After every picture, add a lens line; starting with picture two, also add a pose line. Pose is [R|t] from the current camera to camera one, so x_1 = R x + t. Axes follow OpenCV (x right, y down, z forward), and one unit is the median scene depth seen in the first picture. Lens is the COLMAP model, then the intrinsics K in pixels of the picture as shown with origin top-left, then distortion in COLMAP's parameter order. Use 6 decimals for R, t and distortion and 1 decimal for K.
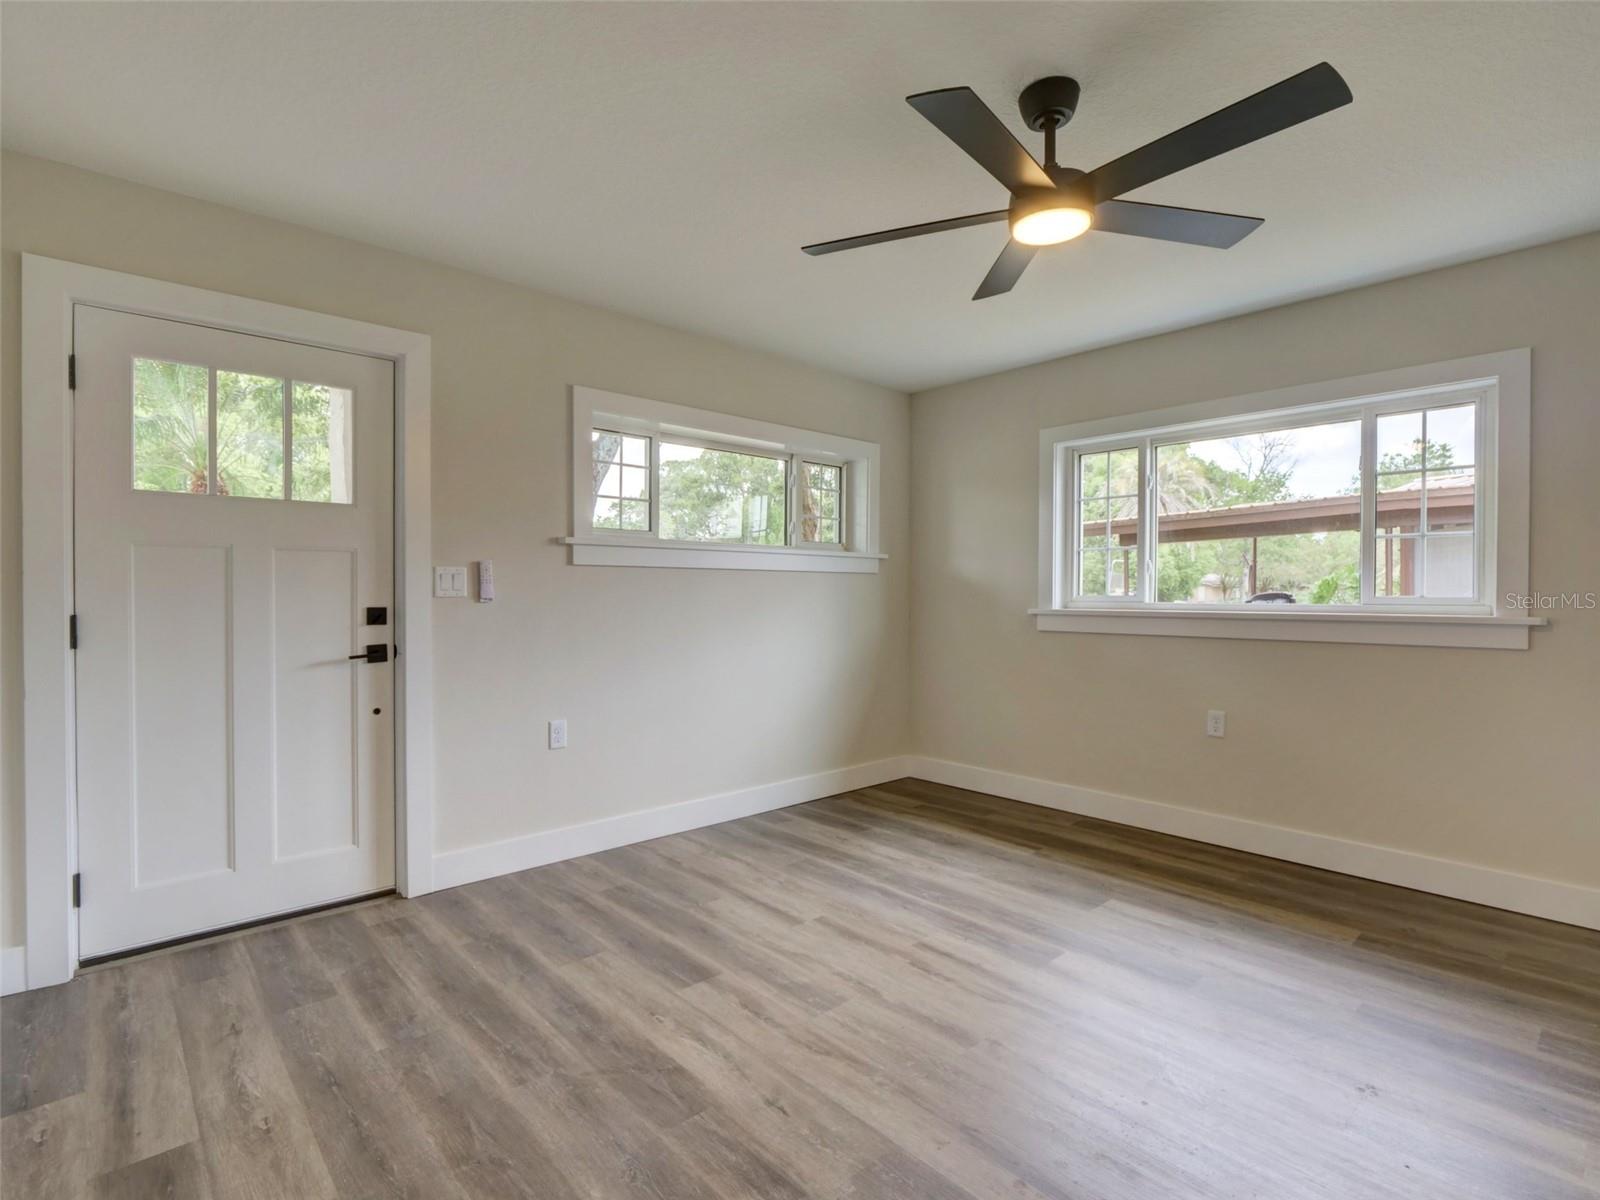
lens RADIAL K [[782.9, 0, 798.4], [0, 782.9, 600.8], [0, 0, 1]] dist [-0.011371, -0.000048]
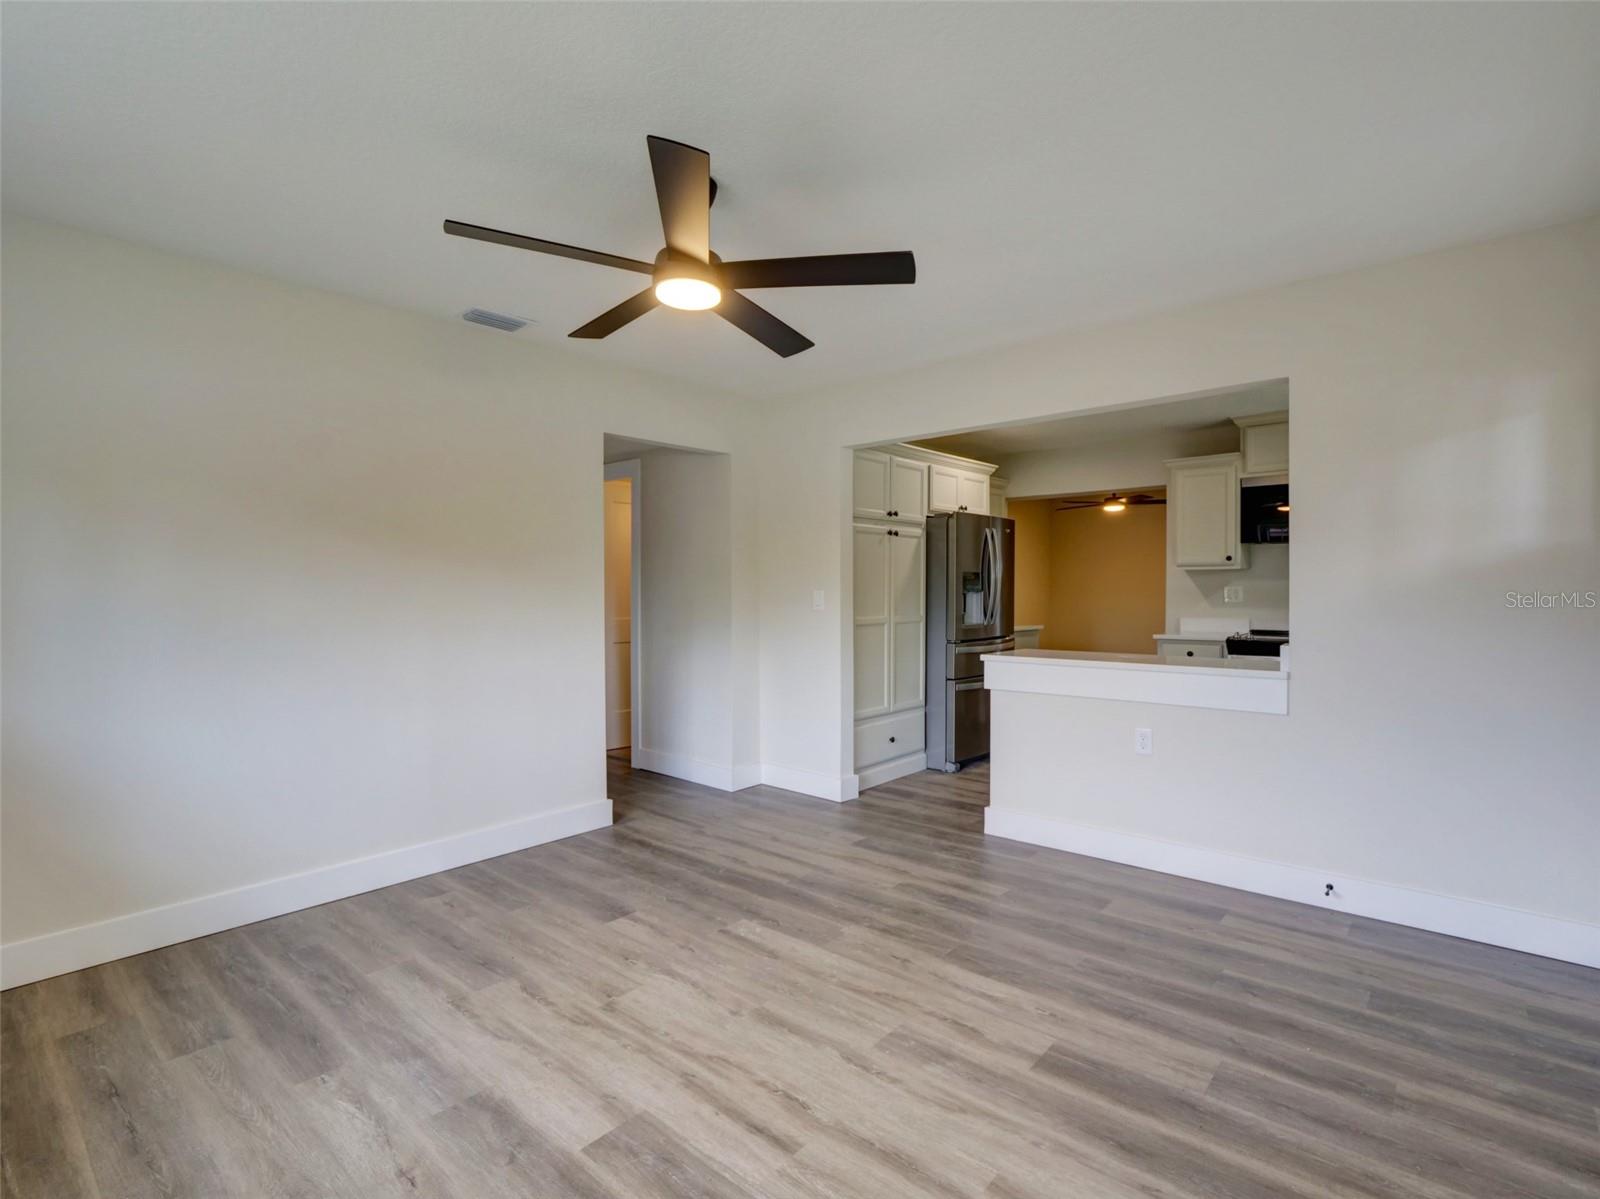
lens RADIAL K [[782.9, 0, 798.4], [0, 782.9, 600.3], [0, 0, 1]] dist [-0.011371, -0.000048]
pose [[-0.993513, 0.002570, -0.113687, 0.212657], [-0.000410, 0.999657, 0.026181, -0.042980], [0.113716, 0.026058, -0.993172, 1.561454]]
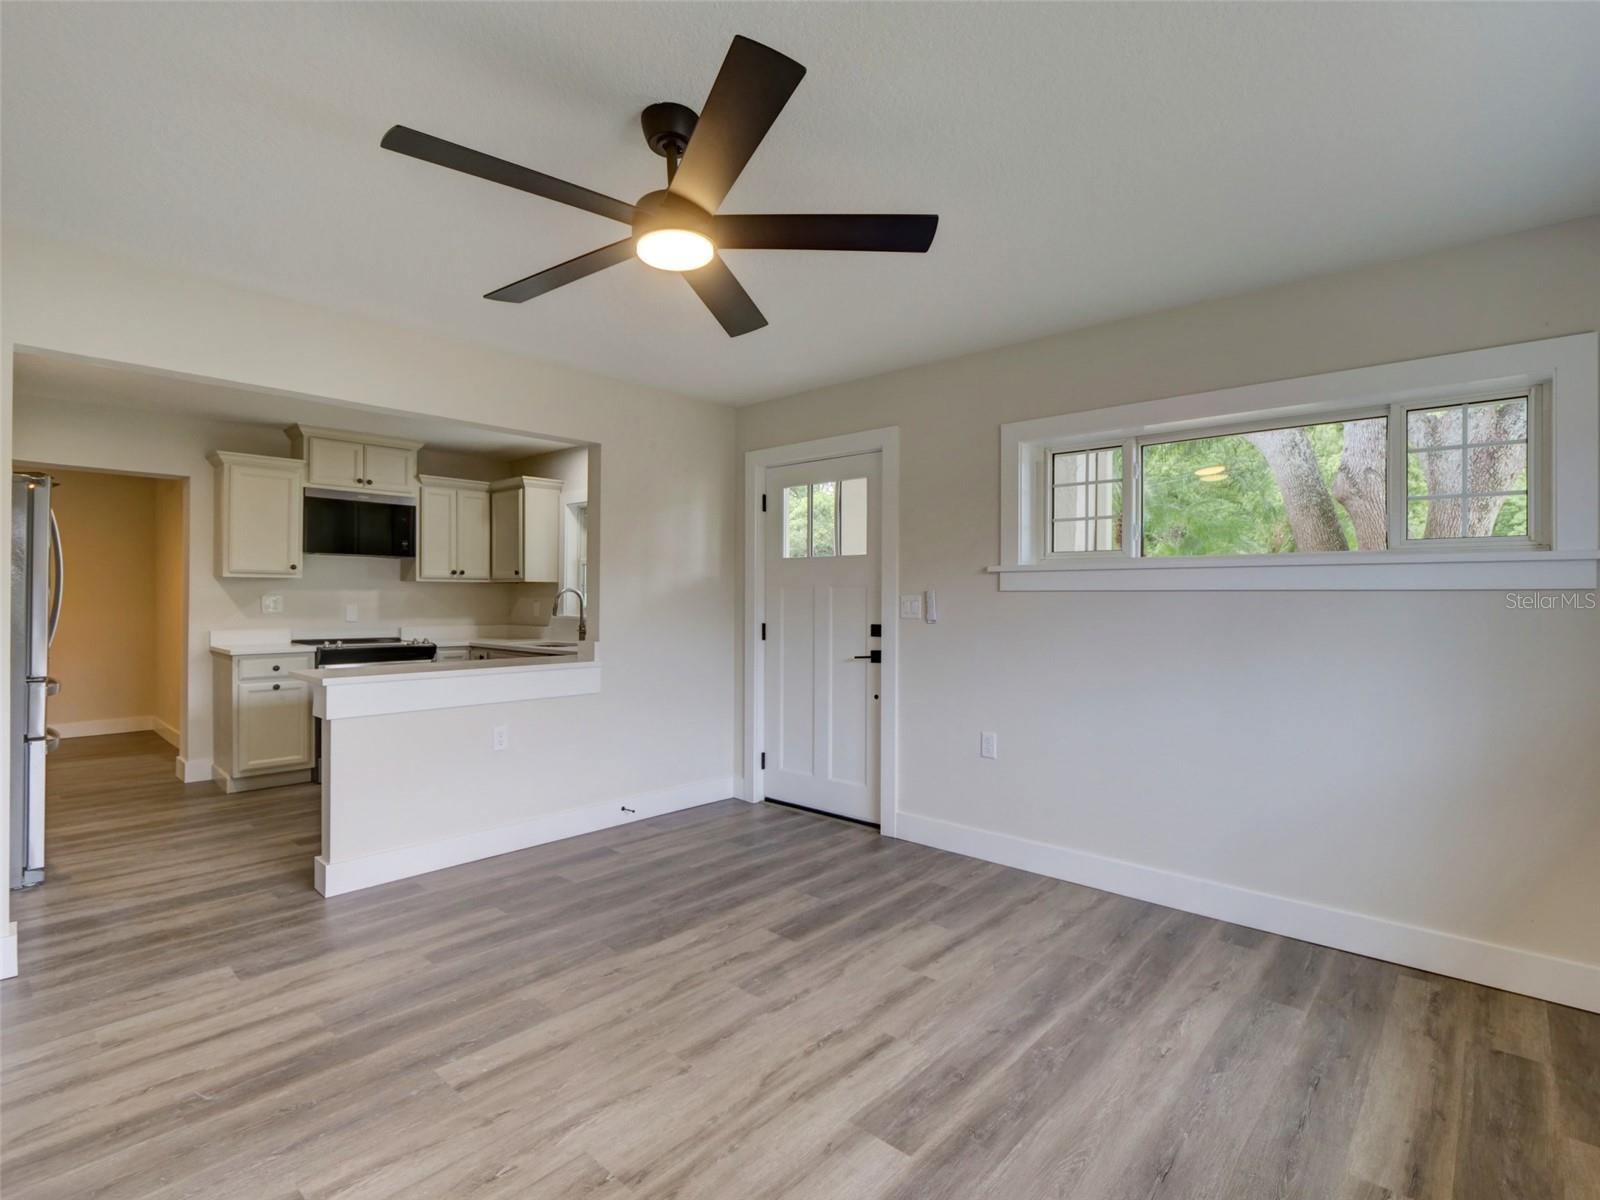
lens RADIAL K [[782.9, 0, 798.4], [0, 782.9, 600.8], [0, 0, 1]] dist [-0.011371, -0.000048]
pose [[0.094669, -0.000611, -0.995509, 0.940343], [-0.016729, 0.999858, -0.002204, -0.031527], [0.995368, 0.016863, 0.094645, 0.770061]]
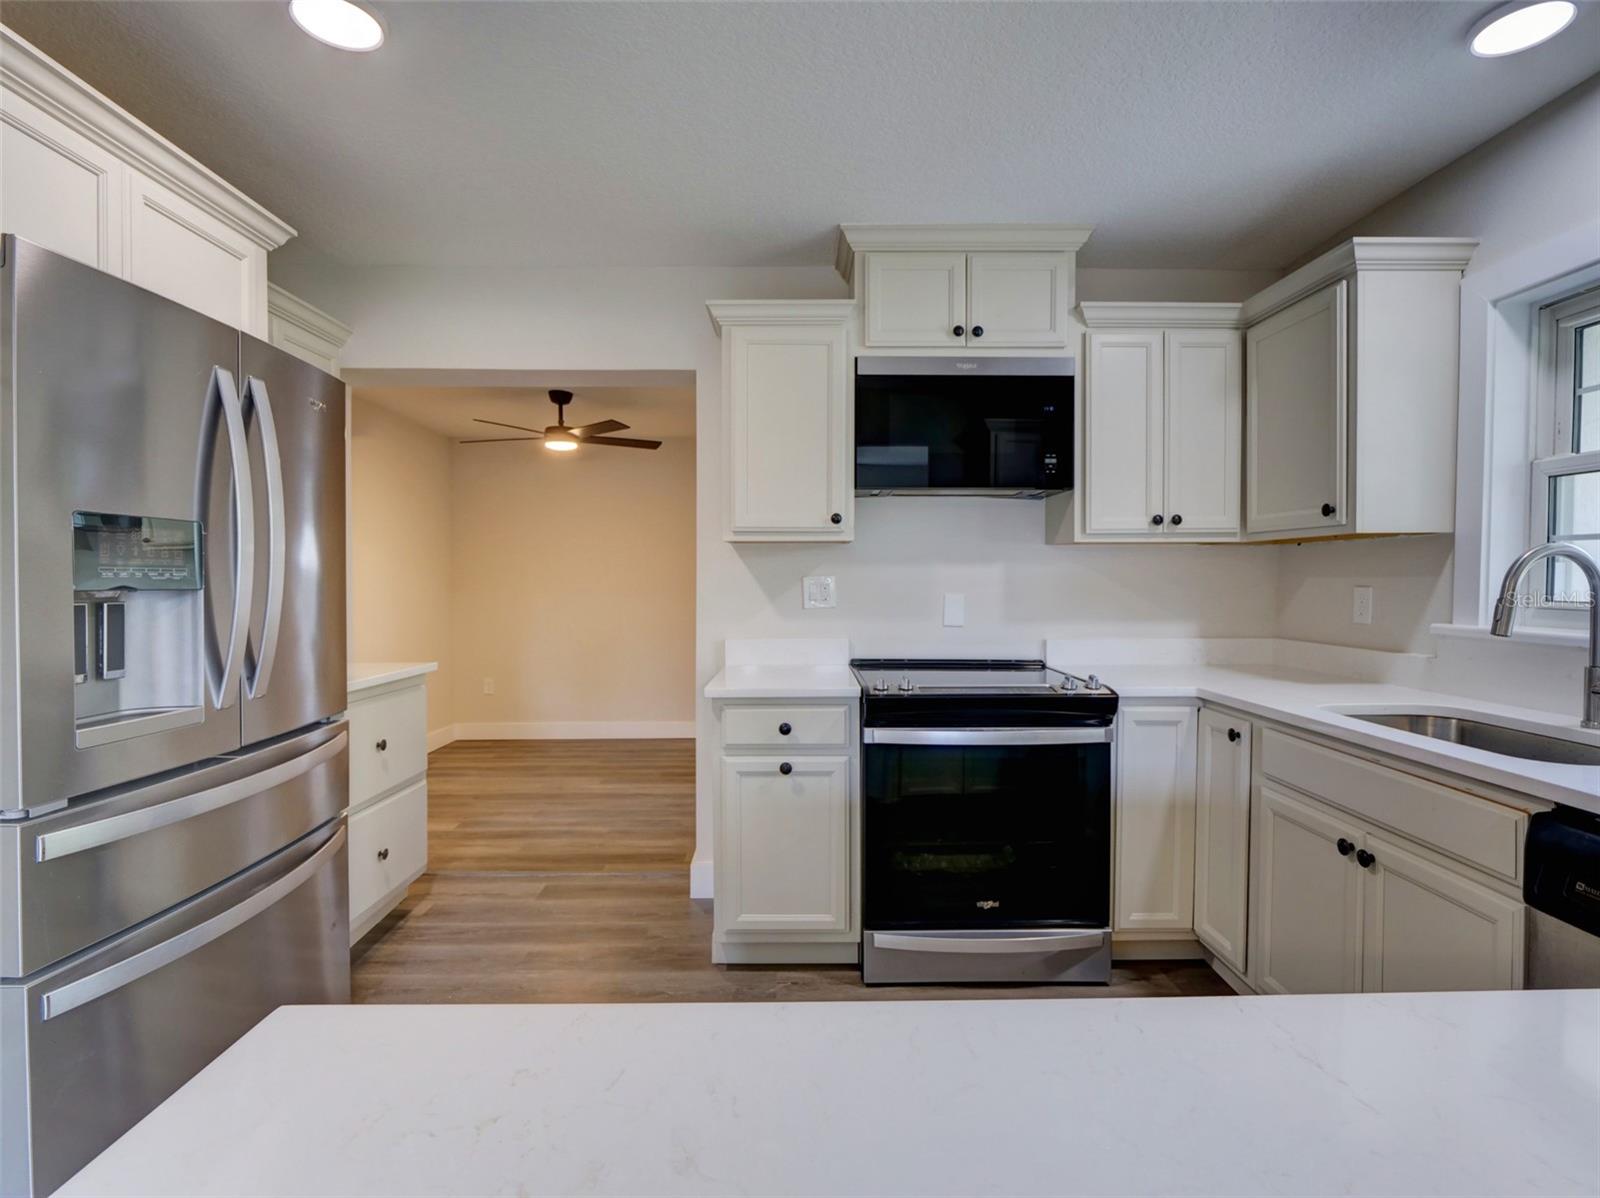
lens RADIAL K [[785.0, 0, 802.5], [0, 785.0, 591.5], [0, 0, 1]] dist [-0.003868, -0.001553]
pose [[-0.661279, 0.010714, -0.750063, -0.349496], [-0.010942, 0.999654, 0.023927, -0.030601], [0.750060, 0.024030, -0.660933, 0.315978]]
